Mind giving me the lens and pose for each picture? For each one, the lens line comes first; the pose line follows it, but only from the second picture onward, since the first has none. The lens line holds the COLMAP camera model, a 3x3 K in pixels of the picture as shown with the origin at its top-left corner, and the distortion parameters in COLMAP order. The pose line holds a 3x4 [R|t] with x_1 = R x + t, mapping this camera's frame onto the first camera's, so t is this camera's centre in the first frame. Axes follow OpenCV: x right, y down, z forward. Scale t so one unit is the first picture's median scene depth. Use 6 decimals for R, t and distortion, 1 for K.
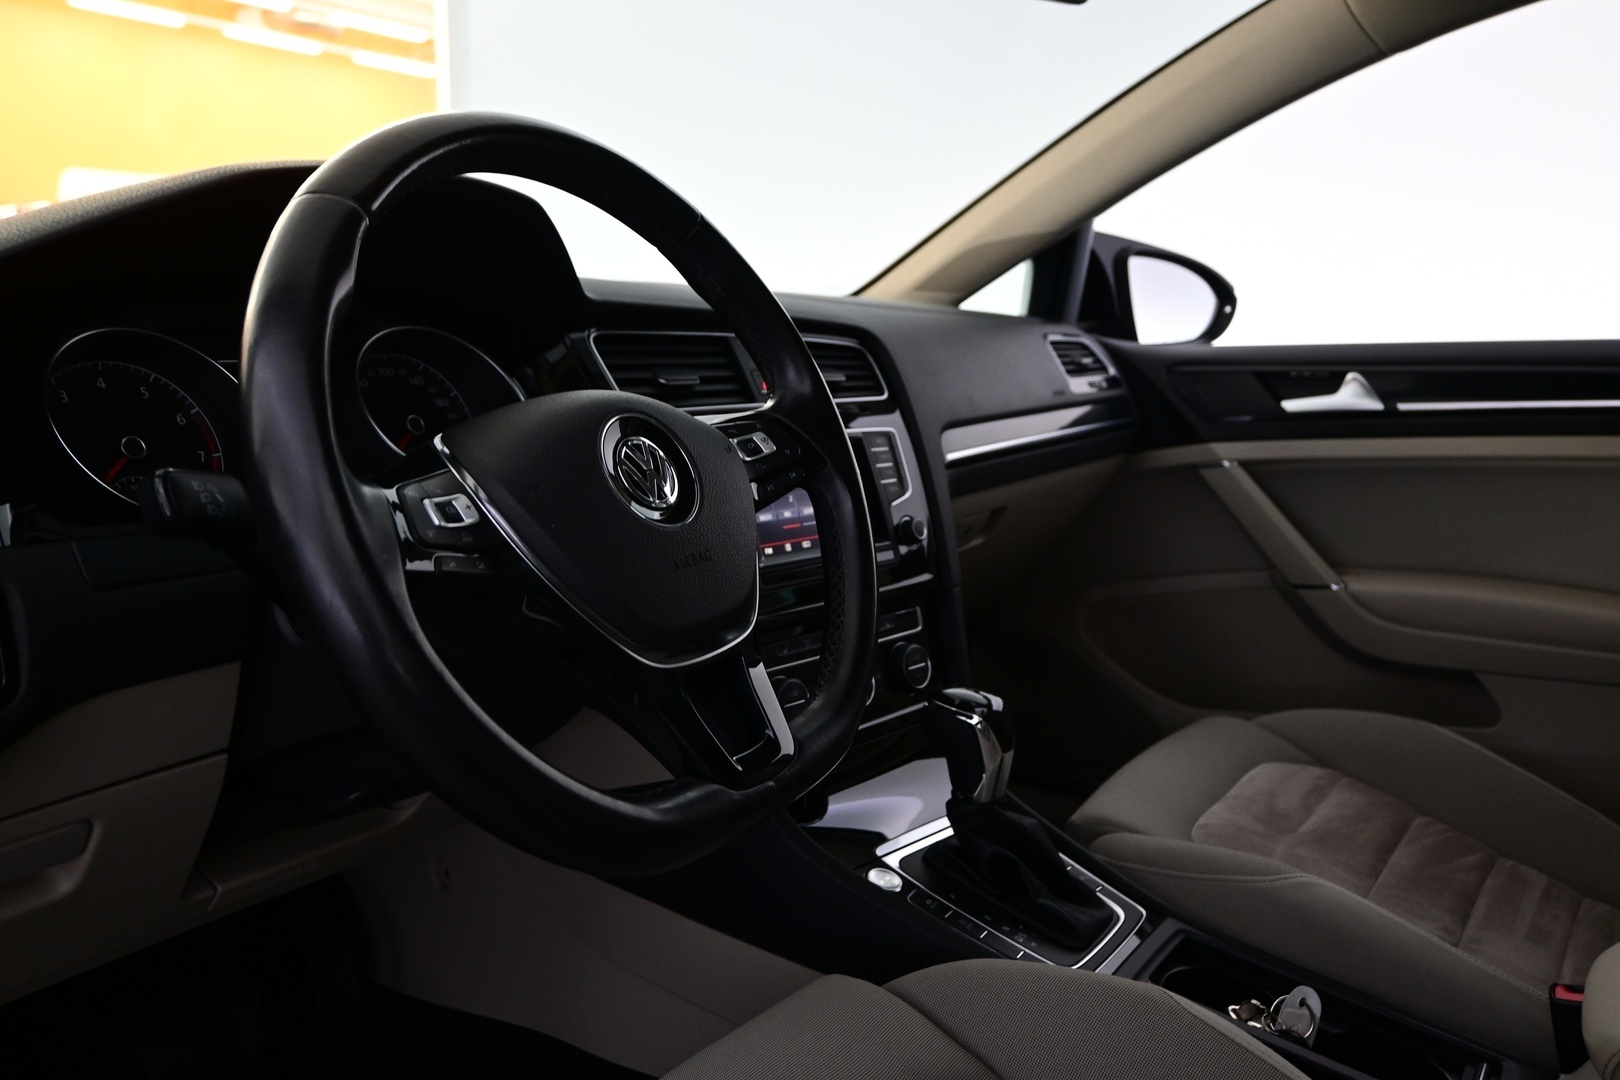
lens RADIAL K [[1366.7, 0, 814.4], [0, 1366.7, 541.0], [0, 0, 1]] dist [-0.003205, -0.000952]
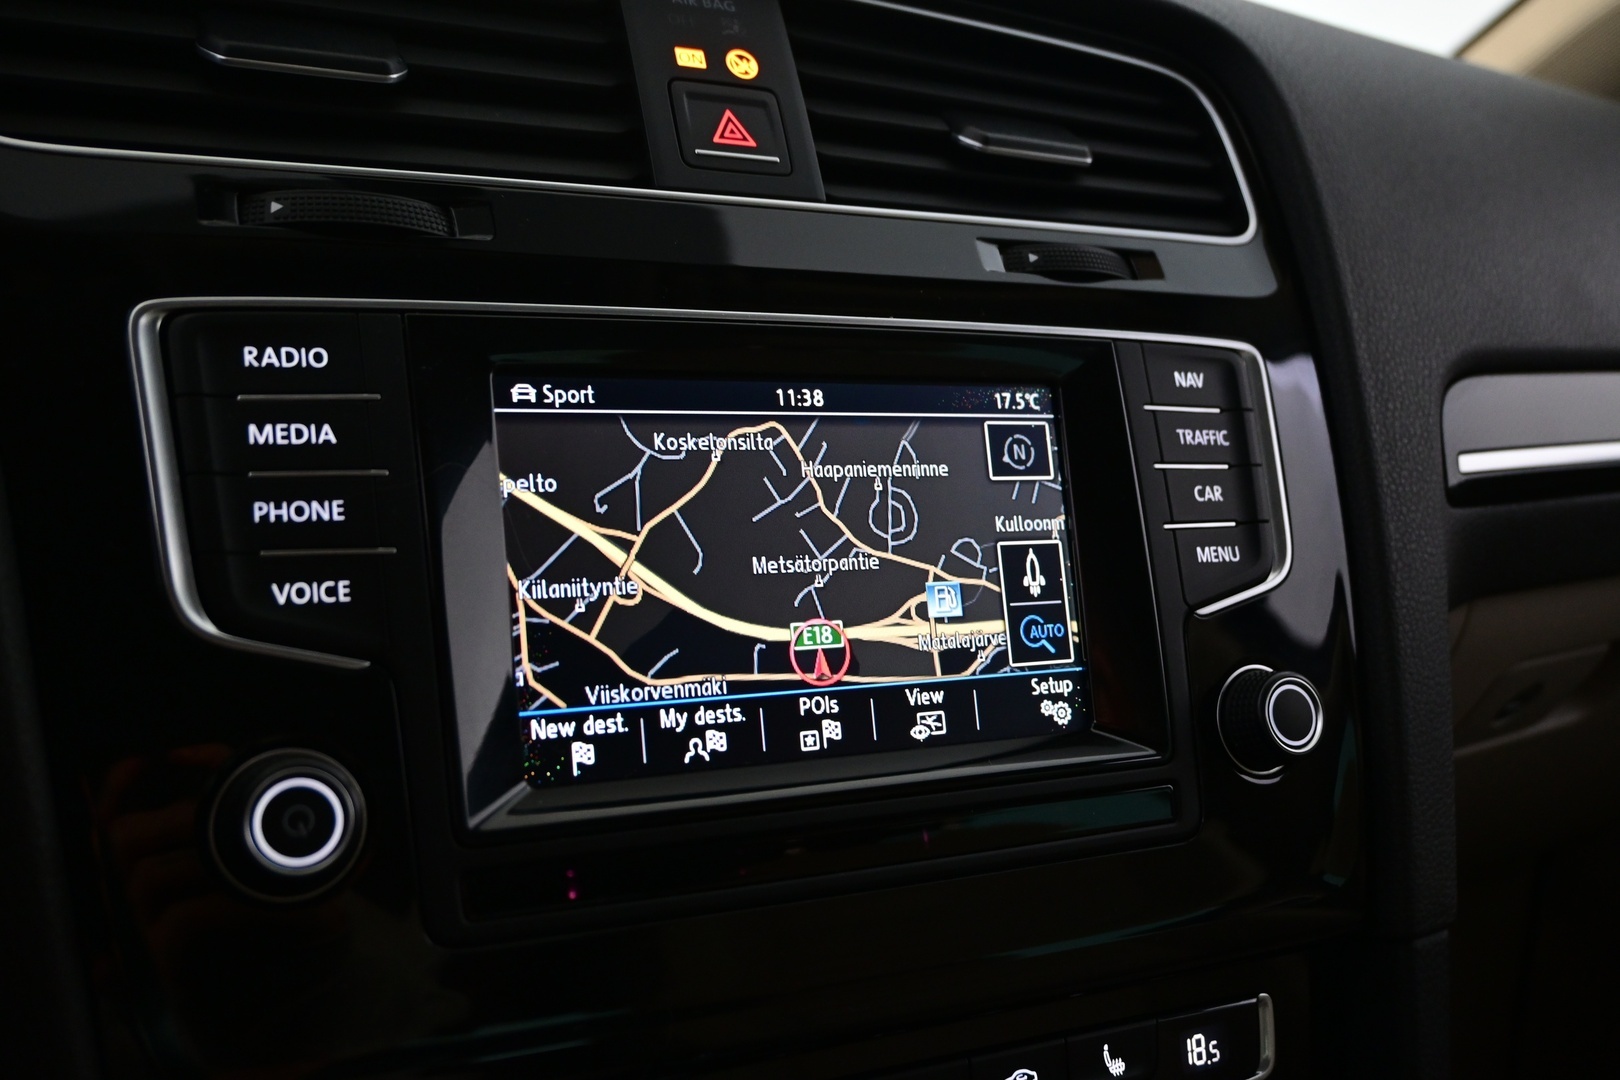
lens RADIAL K [[1526.6, 0, 809.4], [0, 1526.6, 542.8], [0, 0, 1]] dist [-0.004008, 0.000000]
pose [[0.931000, 0.104383, -0.349775, 0.087061], [-0.107402, 0.994157, 0.010812, -0.034638], [0.348860, 0.027500, 0.936771, 0.670721]]
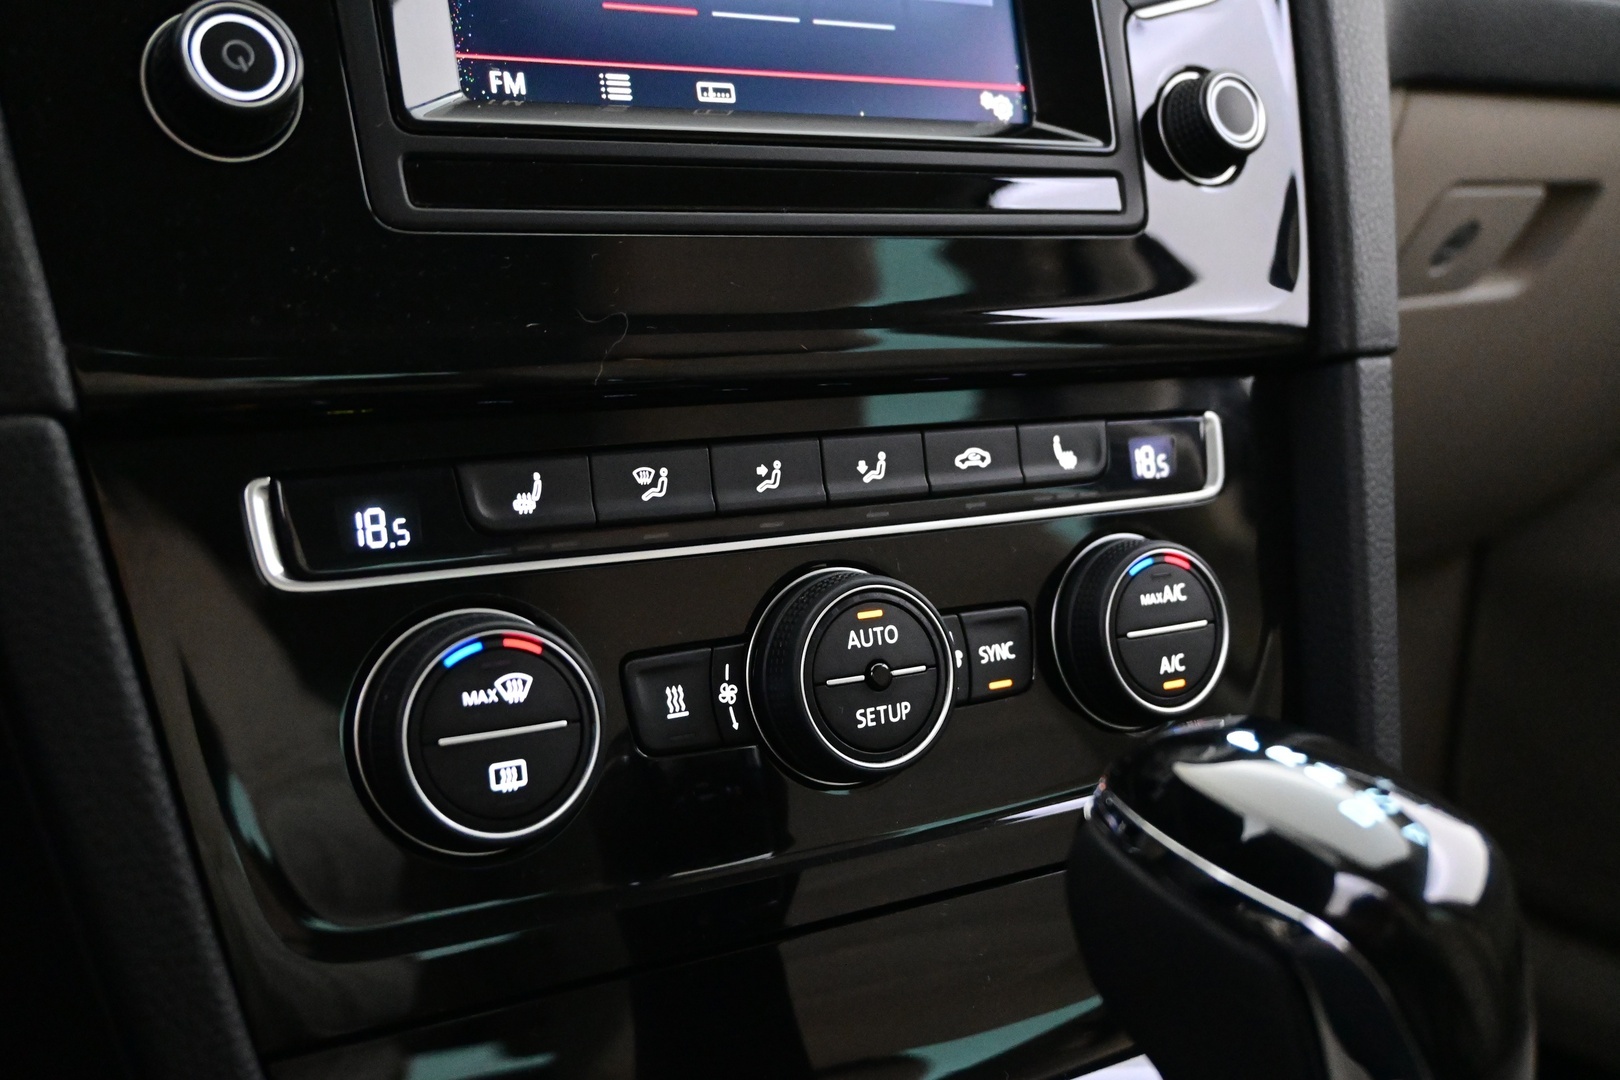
lens RADIAL K [[1703.0, 0, 815.5], [0, 1703.0, 542.1], [0, 0, 1]] dist [-0.006524, 0.000000]
pose [[0.958872, 0.090607, -0.268988, 0.092286], [-0.073495, 0.994617, 0.073041, 0.054343], [0.274158, -0.050268, 0.960370, 0.645060]]
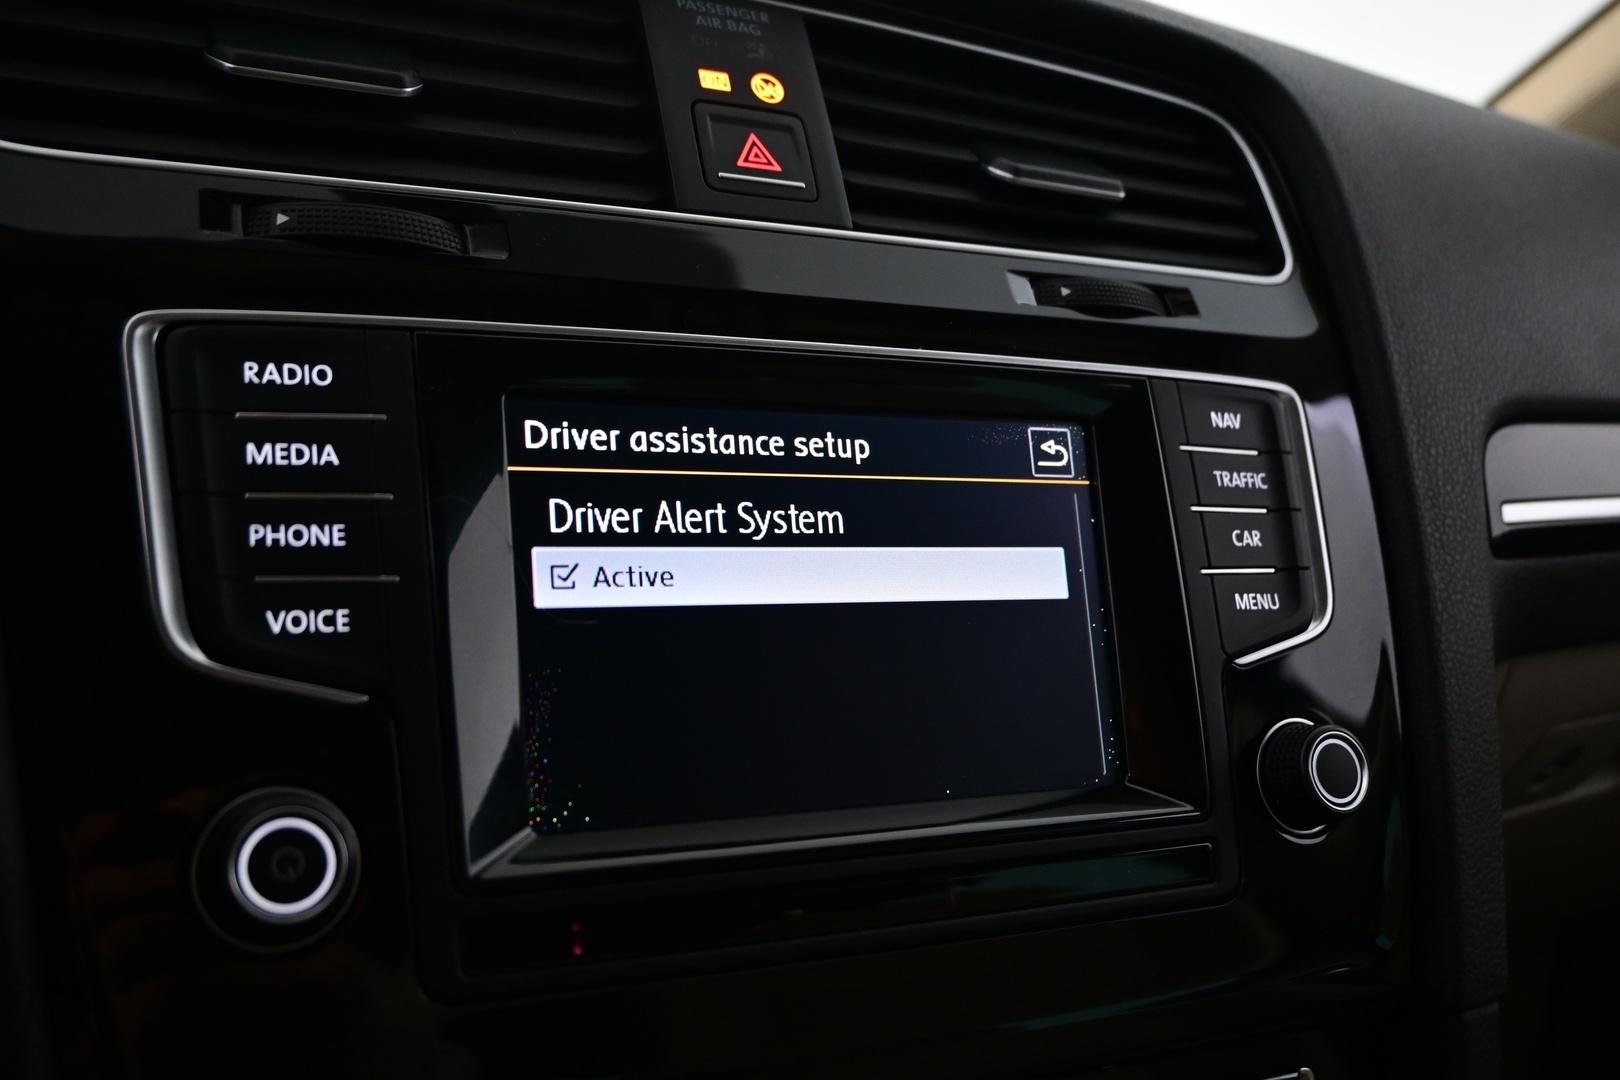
lens RADIAL K [[1526.6, 0, 808.5], [0, 1526.6, 541.1], [0, 0, 1]] dist [-0.004008, 0.000000]
pose [[0.929023, 0.100811, -0.356023, 0.079762], [-0.120025, 0.992248, -0.032233, -0.029655], [0.350014, 0.072677, 0.933921, 0.681523]]
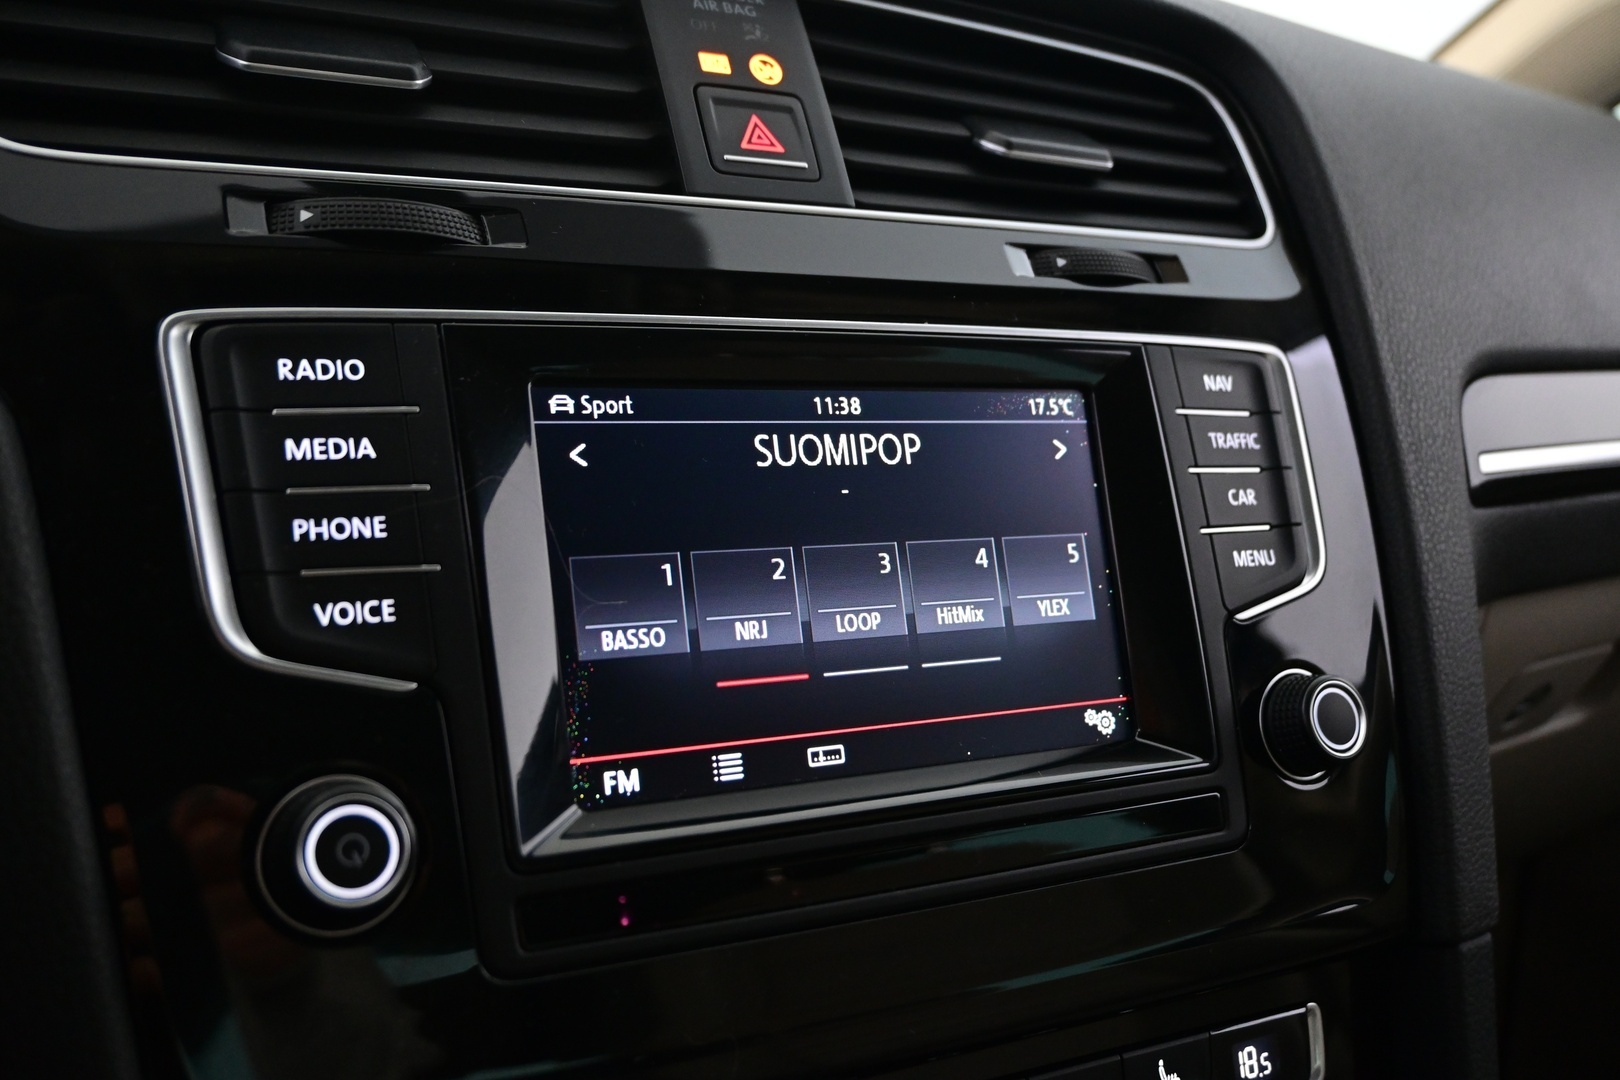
lens RADIAL K [[1526.6, 0, 813.6], [0, 1526.6, 543.3], [0, 0, 1]] dist [-0.004008, 0.000000]
pose [[0.944563, 0.077711, -0.319001, 0.070537], [-0.085607, 0.996271, -0.010783, -0.030086], [0.316973, 0.037494, 0.947693, 0.671383]]
